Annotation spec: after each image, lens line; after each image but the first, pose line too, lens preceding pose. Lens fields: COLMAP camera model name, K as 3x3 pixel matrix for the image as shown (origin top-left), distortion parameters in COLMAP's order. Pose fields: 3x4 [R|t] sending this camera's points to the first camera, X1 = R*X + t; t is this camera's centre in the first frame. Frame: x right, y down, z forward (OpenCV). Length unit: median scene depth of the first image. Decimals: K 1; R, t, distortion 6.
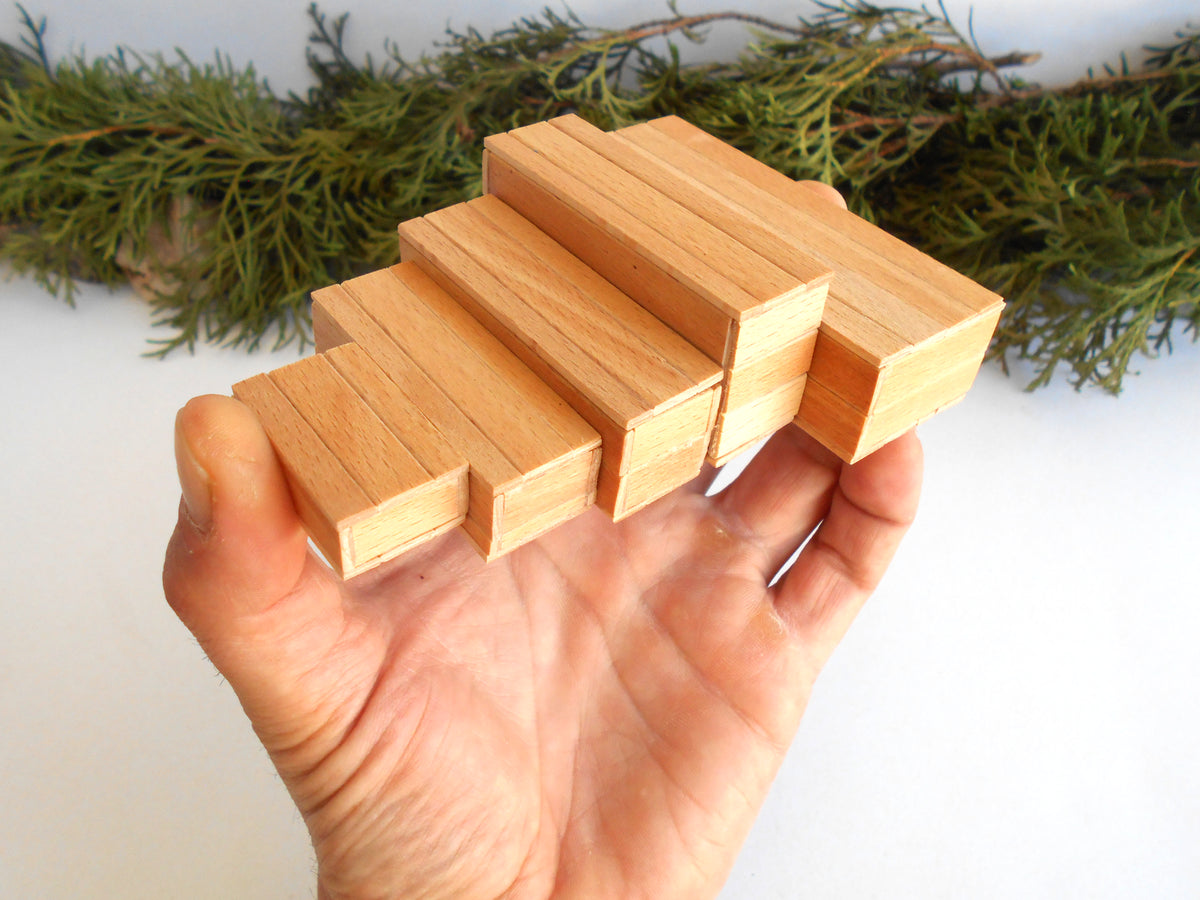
lens RADIAL K [[1018.5, 0, 597.8], [0, 1018.5, 445.1], [0, 0, 1]] dist [-0.028111, 0.006594]
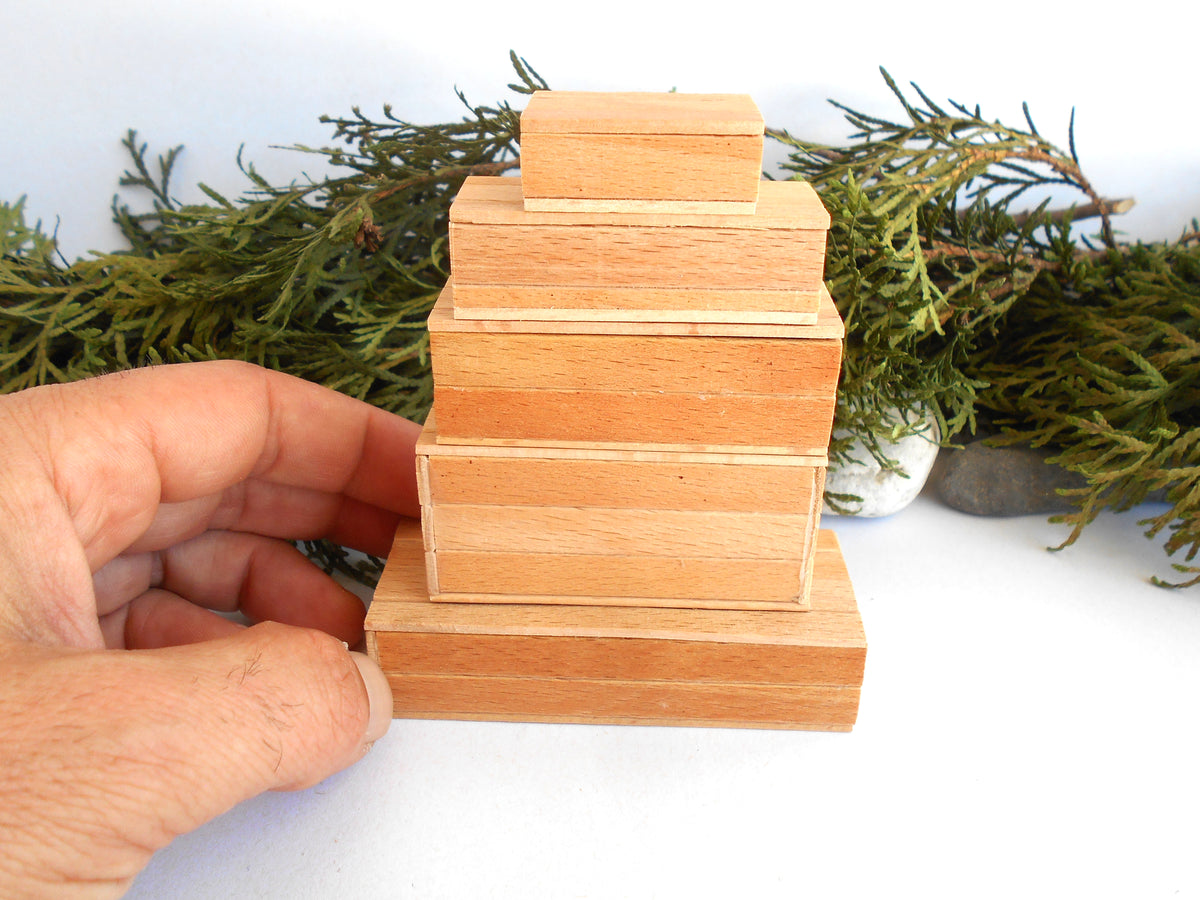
lens RADIAL K [[1025.6, 0, 601.4], [0, 1025.6, 445.5], [0, 0, 1]] dist [-0.021967, 0.006770]
pose [[0.983423, 0.016316, 0.180591, -0.092520], [0.055649, 0.920723, -0.386228, 0.059093], [-0.172576, 0.389875, 0.904552, 0.421626]]
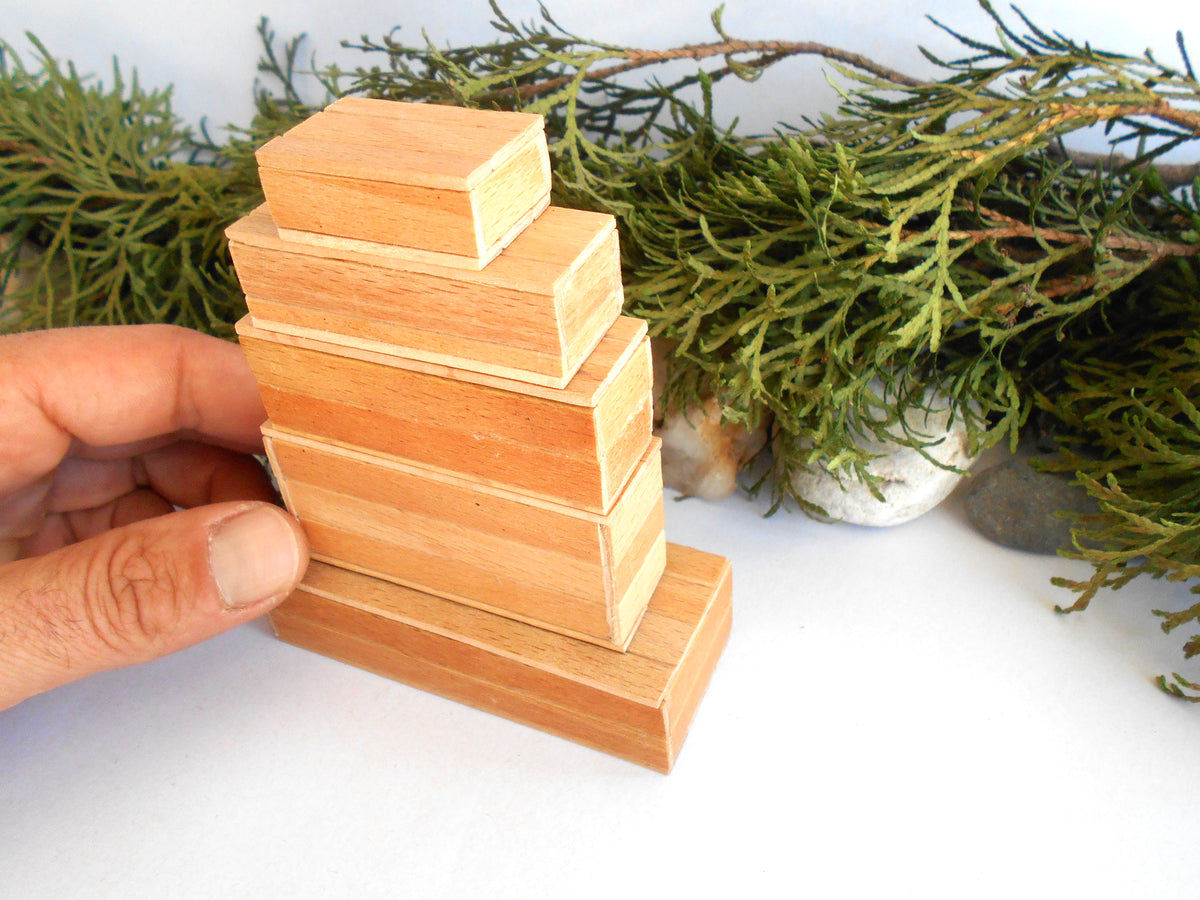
lens RADIAL K [[1025.6, 0, 601.4], [0, 1025.6, 445.5], [0, 0, 1]] dist [-0.021967, 0.006770]
pose [[0.974363, 0.150767, -0.166989, 0.138436], [-0.178465, 0.969903, -0.165647, -0.061730], [0.136989, 0.191202, 0.971944, 0.403938]]
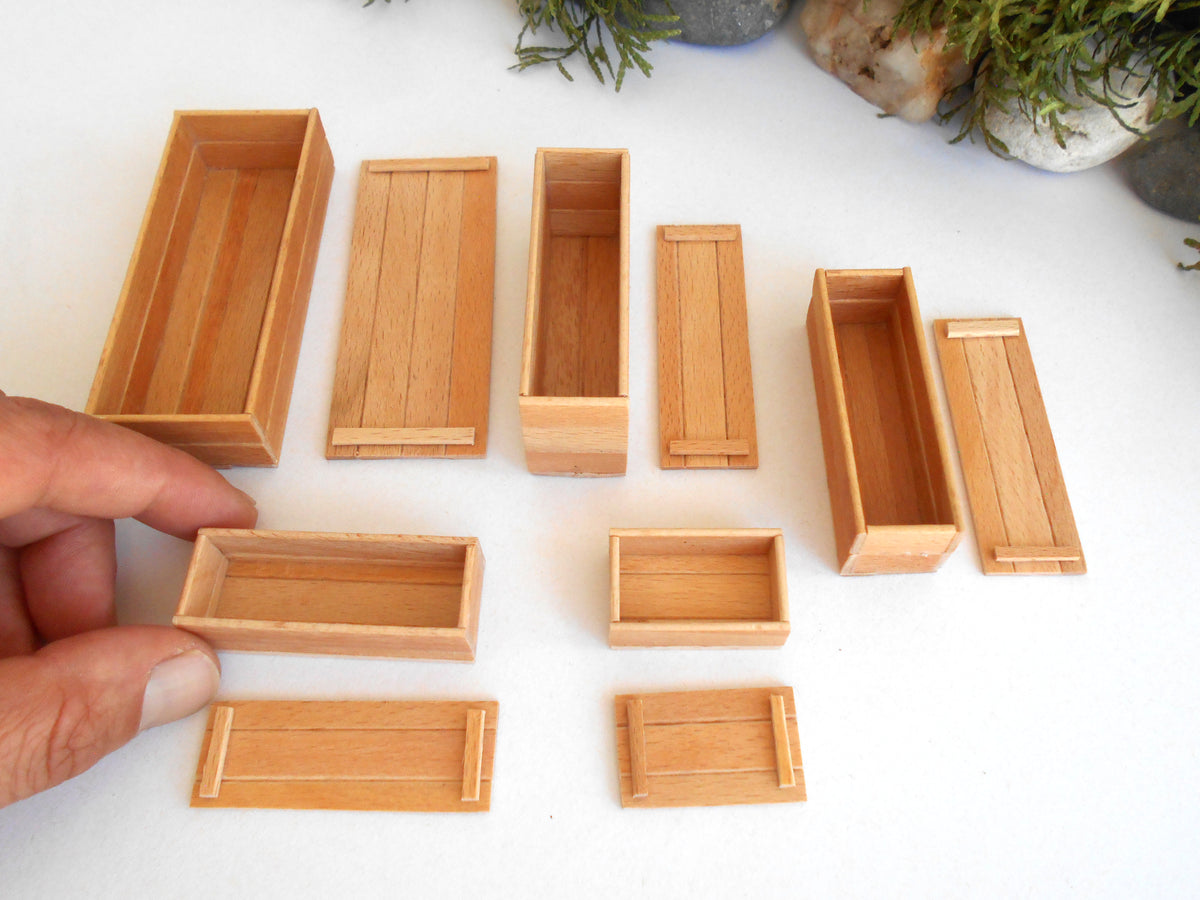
lens RADIAL K [[1041.6, 0, 600.0], [0, 1041.6, 450.0], [0, 0, 1]] dist [-0.010604, 0.004545]
pose [[0.915379, 0.381242, -0.129365, 0.088221], [-0.349944, 0.912345, 0.212522, -0.014794], [0.199048, -0.149268, 0.968555, 0.246238]]
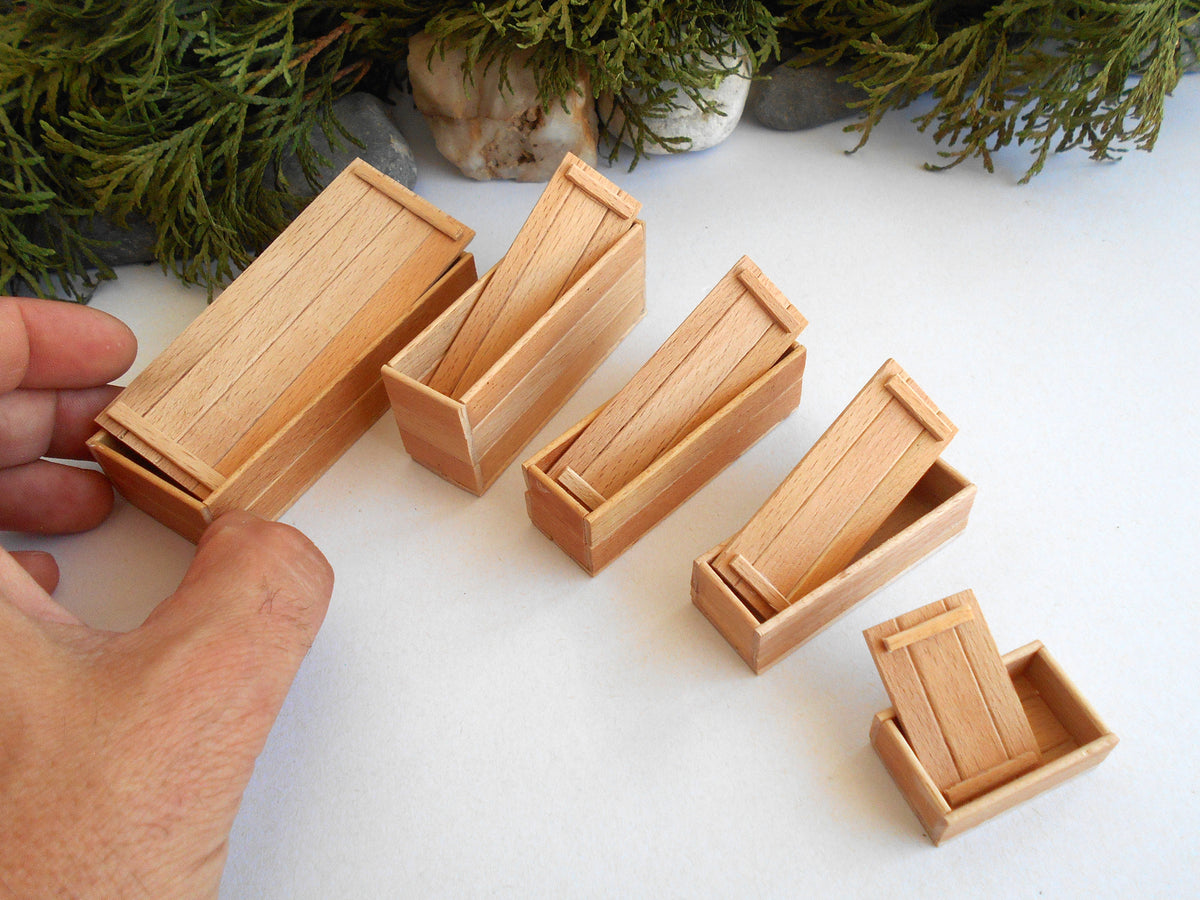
lens RADIAL K [[1041.6, 0, 600.0], [0, 1041.6, 450.0], [0, 0, 1]] dist [-0.010604, 0.004545]
pose [[0.931144, -0.255586, 0.260091, -0.138800], [0.263145, 0.964738, 0.005950, 0.052323], [-0.252440, 0.062902, 0.965566, 0.275031]]
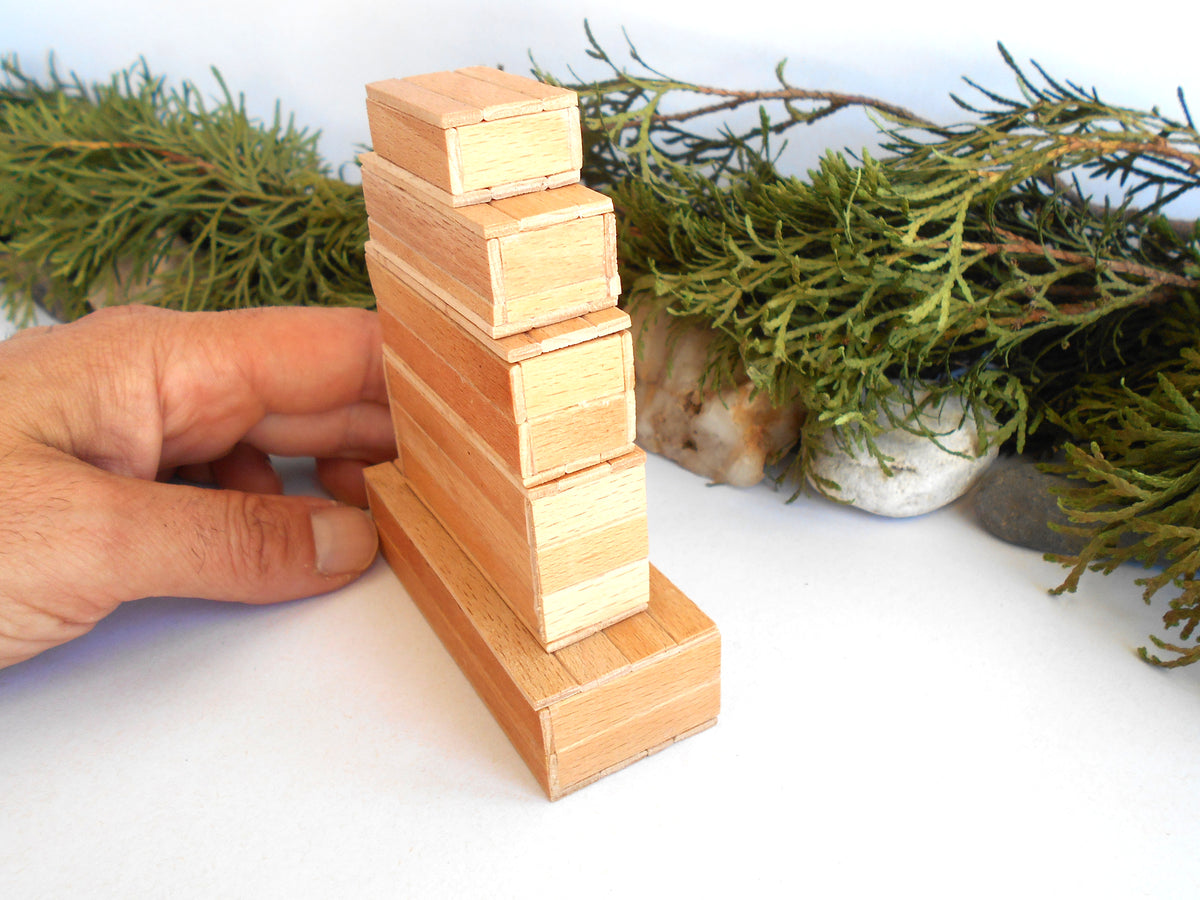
lens RADIAL K [[1025.6, 0, 601.4], [0, 1025.6, 445.5], [0, 0, 1]] dist [-0.021967, 0.006770]
pose [[0.934265, 0.216047, -0.283679, 0.204423], [-0.301171, 0.904022, -0.303380, 0.061701], [0.190907, 0.368873, 0.909663, 0.382667]]
